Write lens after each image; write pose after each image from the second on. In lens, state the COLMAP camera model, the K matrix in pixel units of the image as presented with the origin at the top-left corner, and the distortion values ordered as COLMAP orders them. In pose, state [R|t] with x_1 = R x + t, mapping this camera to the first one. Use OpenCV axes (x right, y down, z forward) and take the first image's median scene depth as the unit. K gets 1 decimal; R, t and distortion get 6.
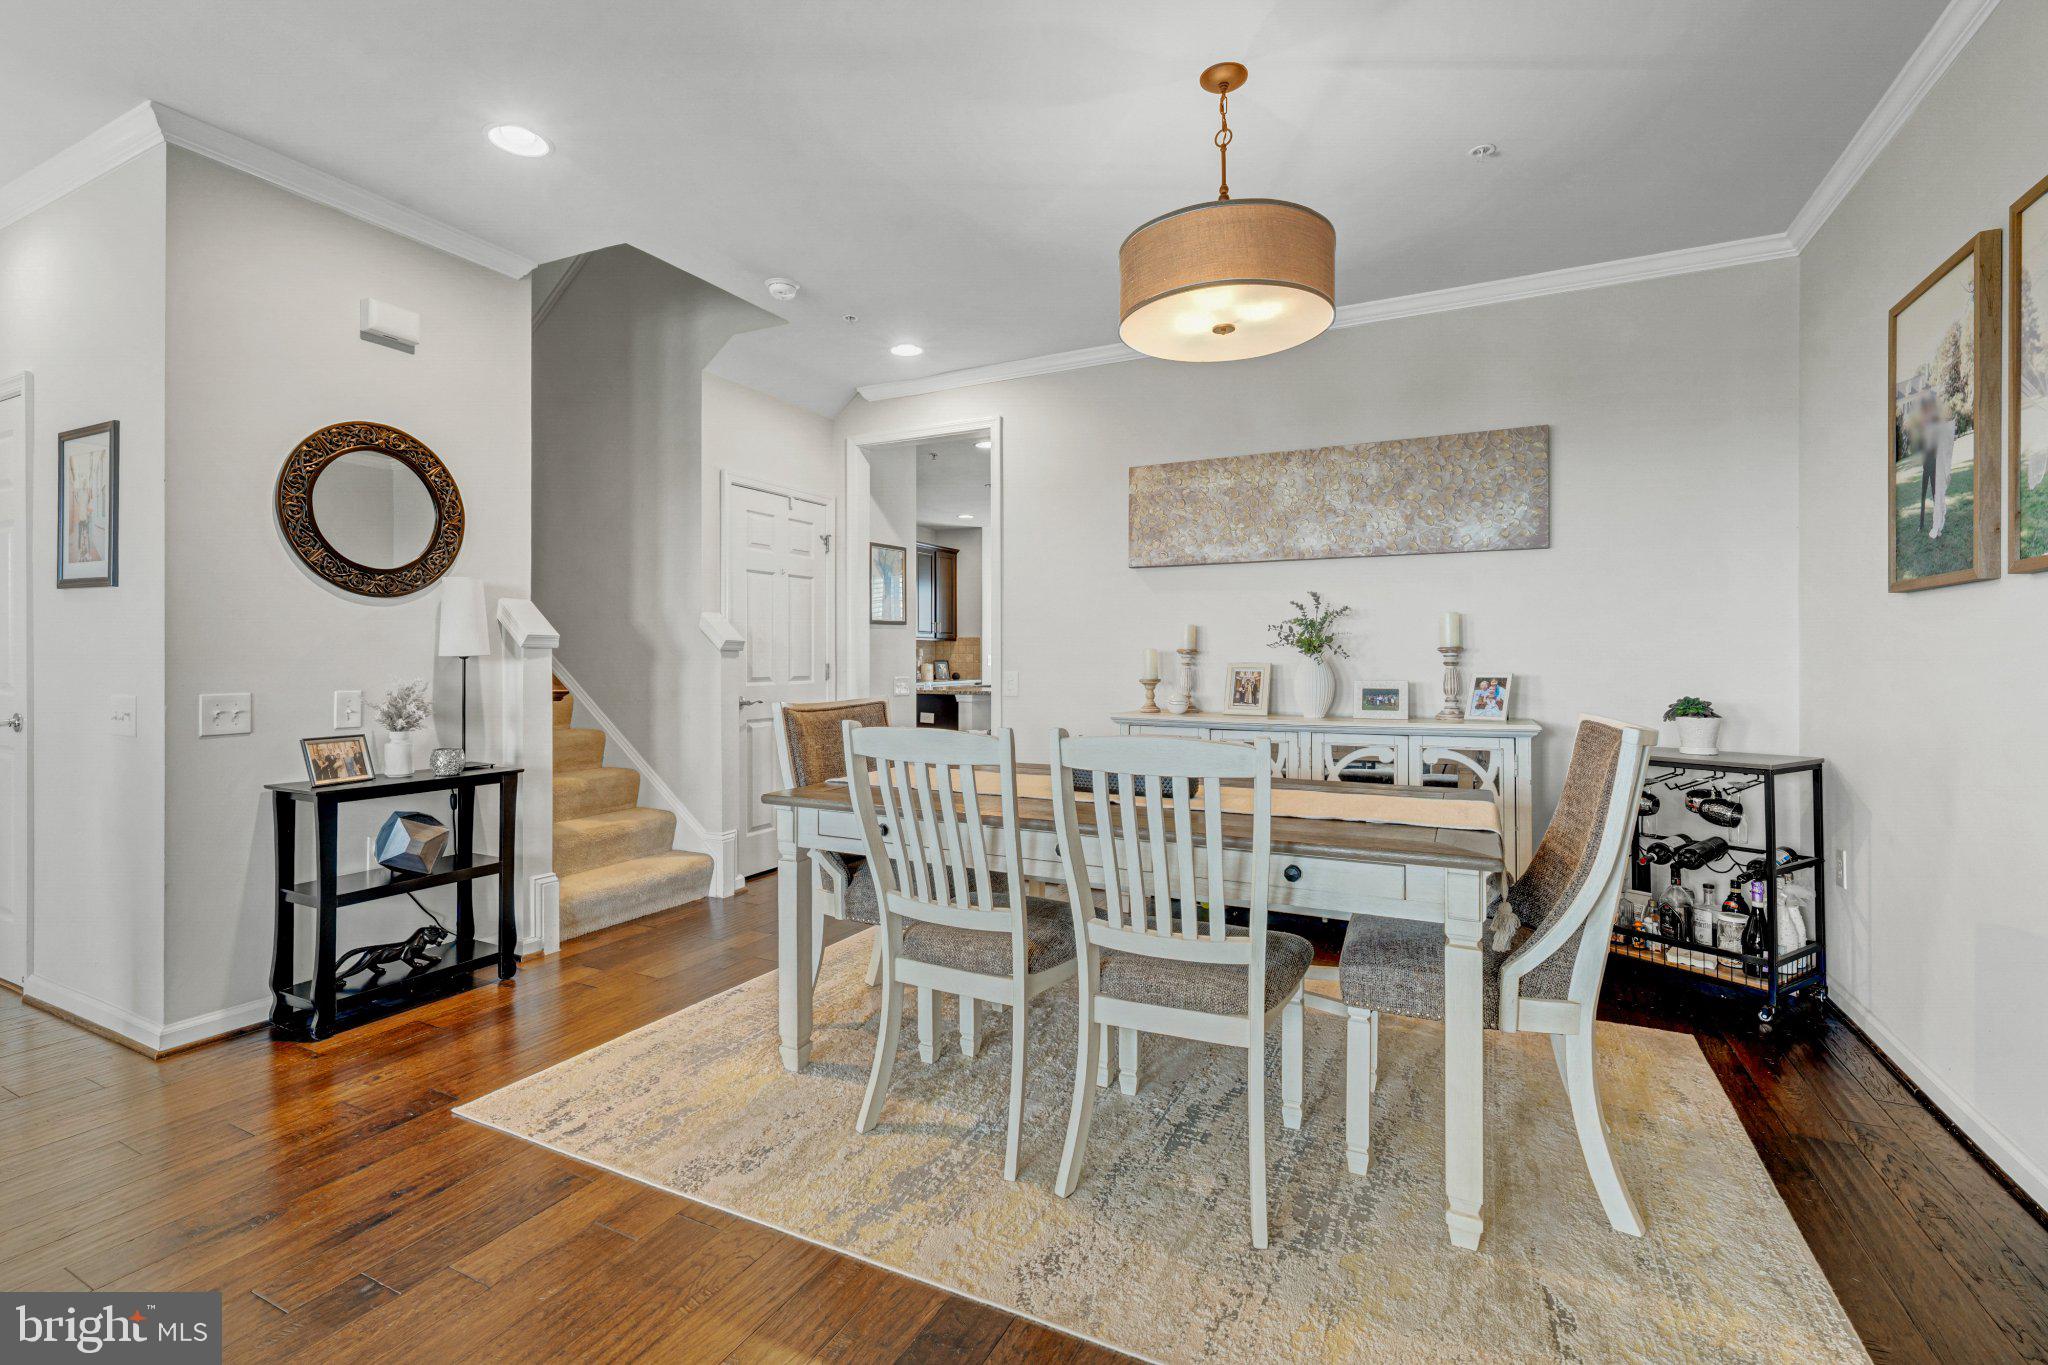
lens RADIAL K [[931.7, 0, 1082.3], [0, 931.7, 644.1], [0, 0, 1]] dist [-0.002453, 0.000695]
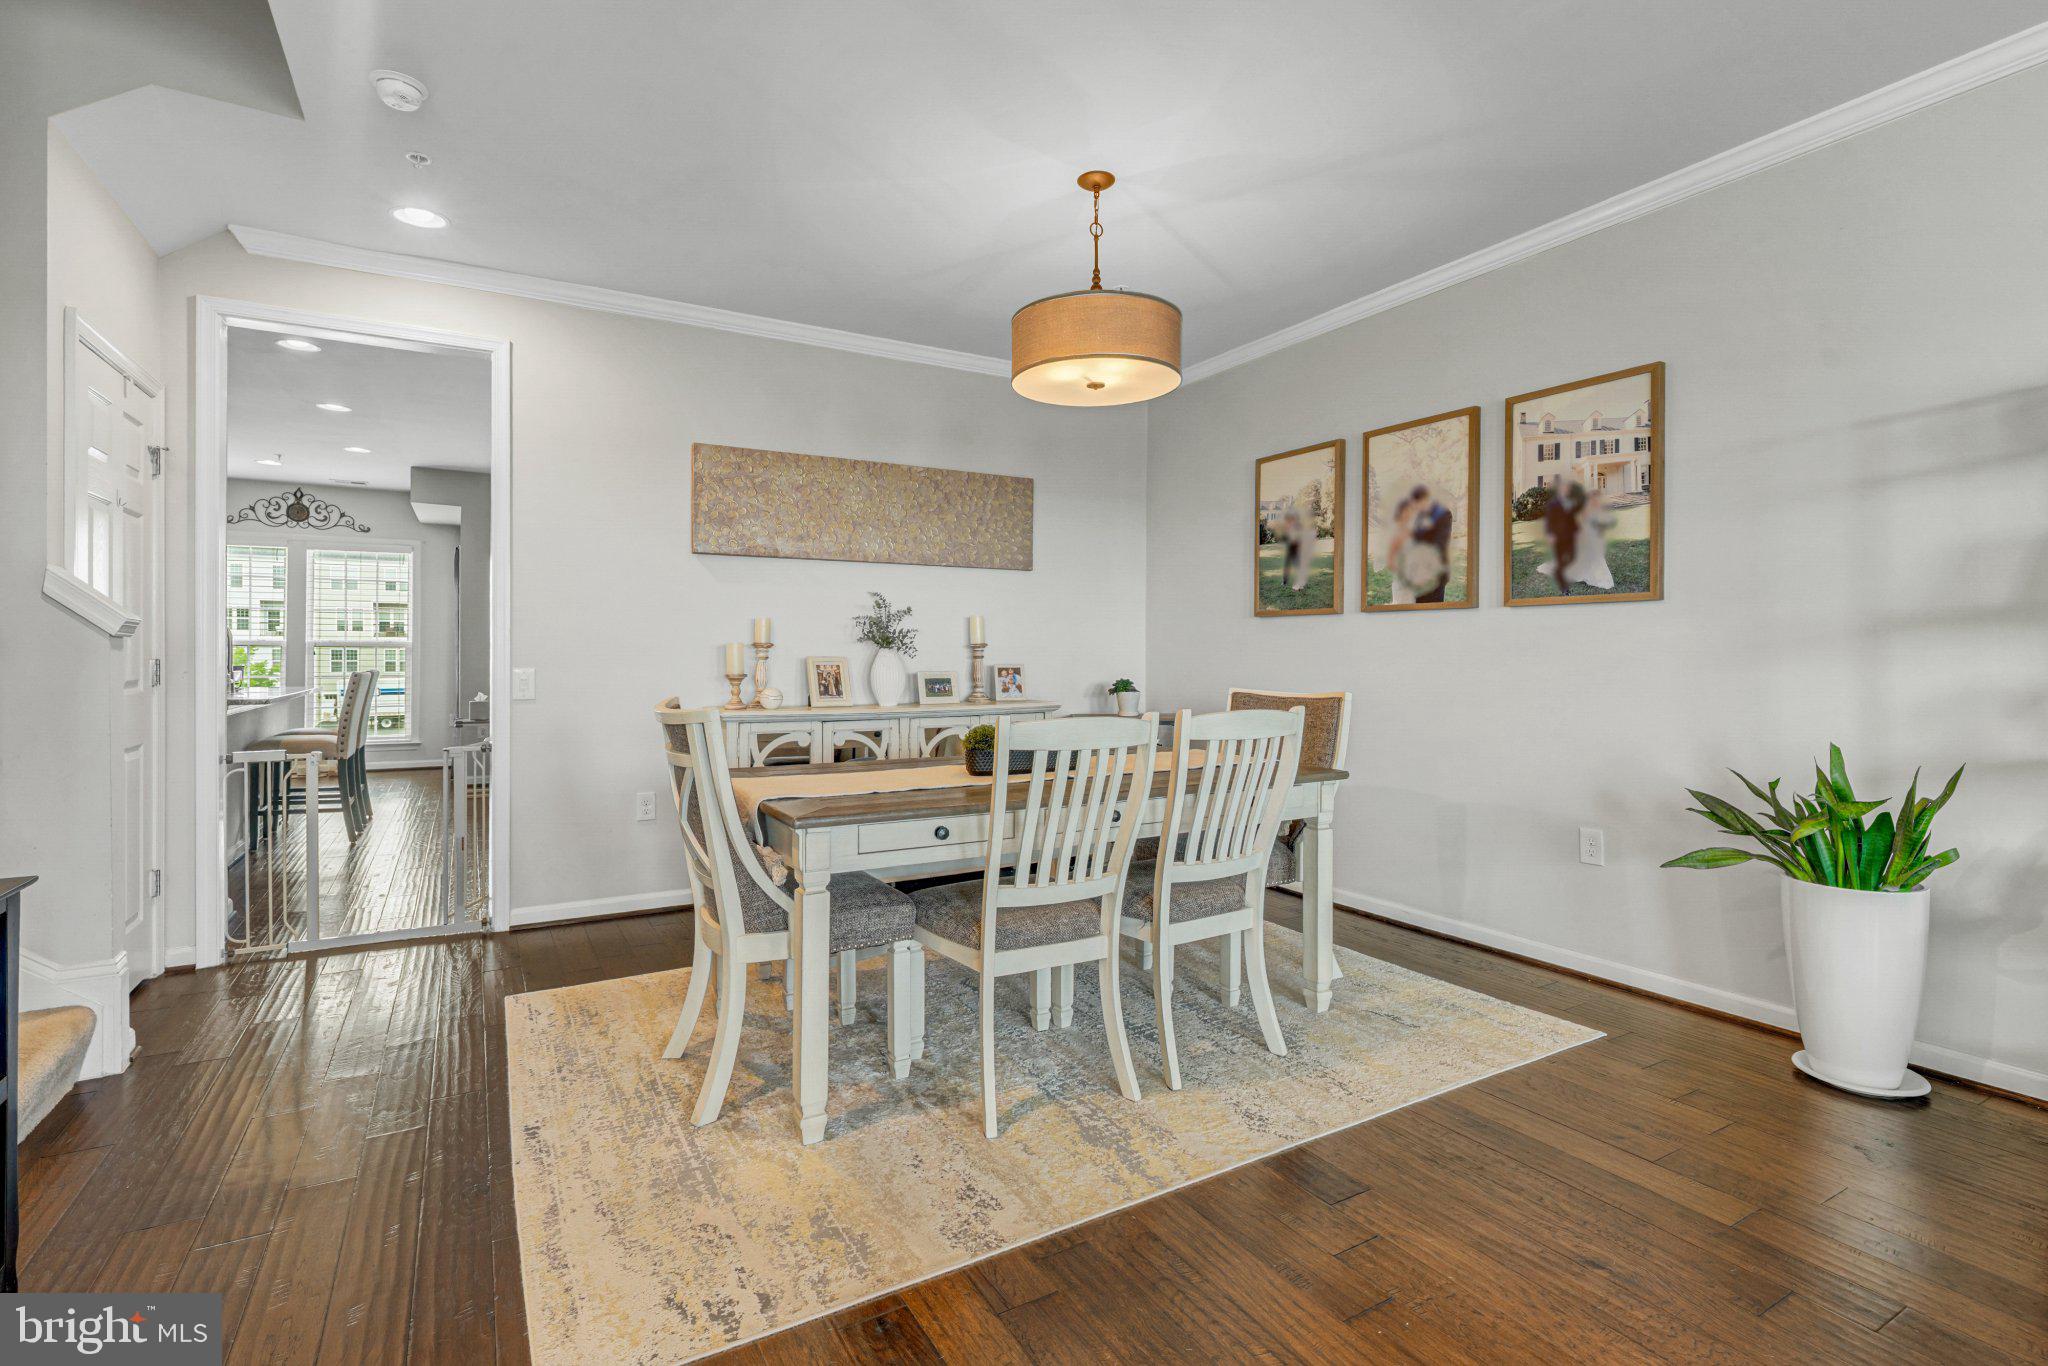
lens RADIAL K [[931.7, 0, 1007.9], [0, 931.7, 648.6], [0, 0, 1]] dist [-0.002453, 0.000695]
pose [[0.563359, 0.005273, 0.826195, -0.756531], [-0.015175, 0.999877, 0.003966, 0.005515], [-0.826073, -0.014772, 0.563370, 0.322865]]
